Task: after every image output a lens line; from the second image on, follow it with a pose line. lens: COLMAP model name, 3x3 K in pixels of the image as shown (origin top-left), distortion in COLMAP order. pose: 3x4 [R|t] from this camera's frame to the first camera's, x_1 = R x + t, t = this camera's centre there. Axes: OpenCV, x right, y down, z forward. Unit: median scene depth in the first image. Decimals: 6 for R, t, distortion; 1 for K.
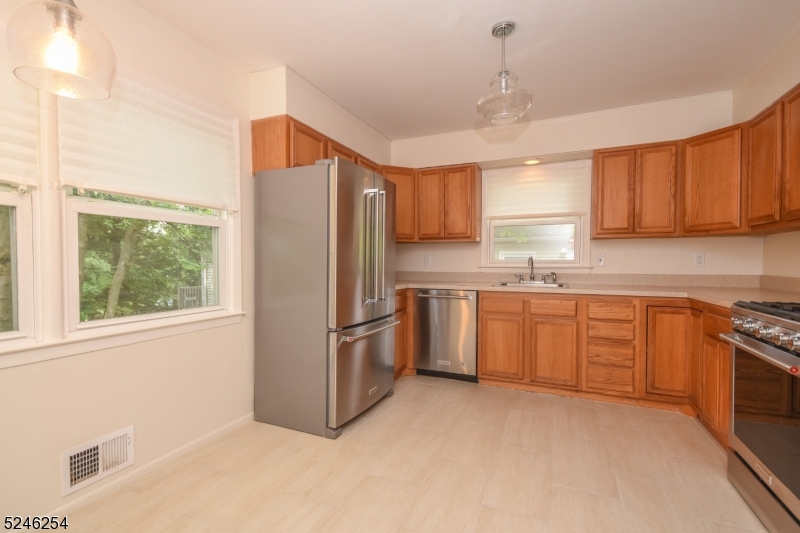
lens RADIAL K [[406.0, 0, 400.0], [0, 406.0, 266.5], [0, 0, 1]] dist [0.022918, 0.000308]
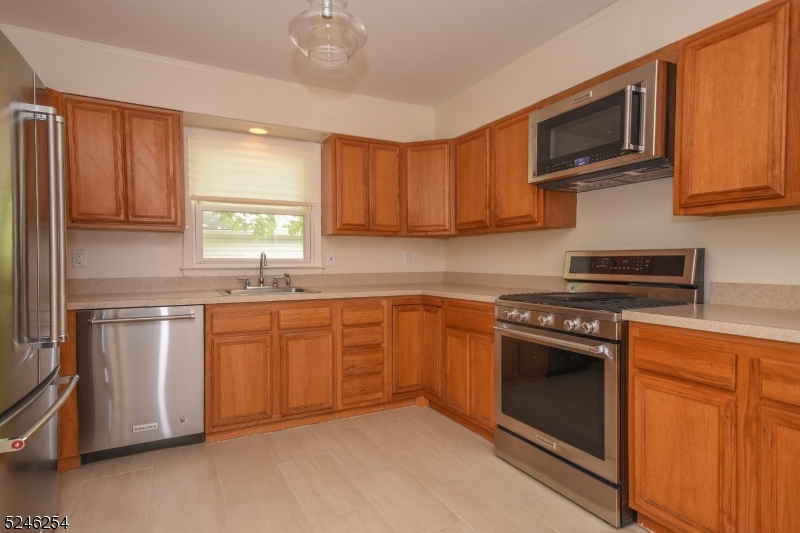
lens RADIAL K [[439.8, 0, 421.8], [0, 439.8, 269.6], [0, 0, 1]] dist [0.021696, 0.000533]
pose [[0.611394, -0.017798, 0.791126, -0.171059], [0.013853, 0.999835, 0.011787, -0.000942], [-0.791205, 0.003753, 0.611539, 0.284872]]
